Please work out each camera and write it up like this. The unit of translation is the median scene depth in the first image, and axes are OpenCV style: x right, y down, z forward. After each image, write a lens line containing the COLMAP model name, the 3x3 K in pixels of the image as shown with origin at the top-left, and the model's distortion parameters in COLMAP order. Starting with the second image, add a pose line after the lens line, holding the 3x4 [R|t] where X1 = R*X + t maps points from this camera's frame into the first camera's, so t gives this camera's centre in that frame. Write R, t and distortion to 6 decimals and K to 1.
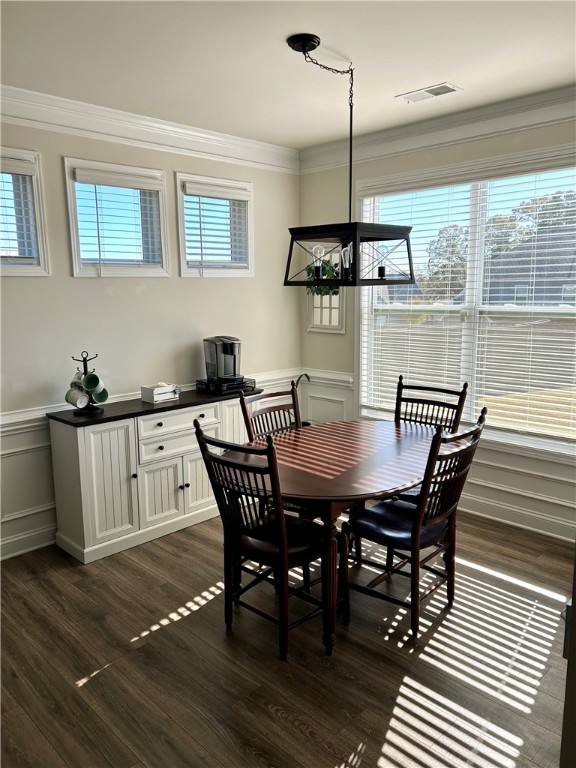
lens RADIAL K [[584.3, 0, 284.8], [0, 584.3, 379.4], [0, 0, 1]] dist [0.033408, 0.002691]
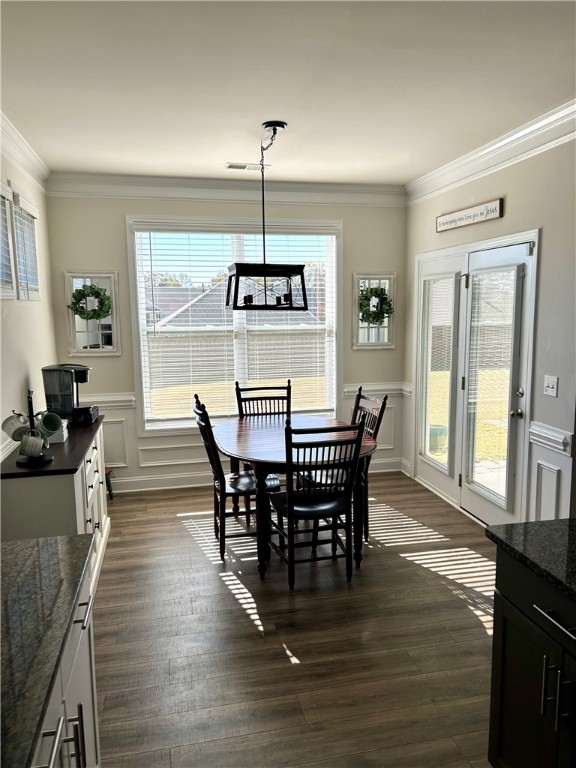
lens RADIAL K [[584.3, 0, 285.3], [0, 584.3, 389.0], [0, 0, 1]] dist [0.033408, 0.002691]
pose [[0.529517, -0.111980, 0.840876, -0.899921], [0.137751, 0.989443, 0.045021, -0.037300], [-0.837040, 0.091992, 0.539353, 0.265623]]
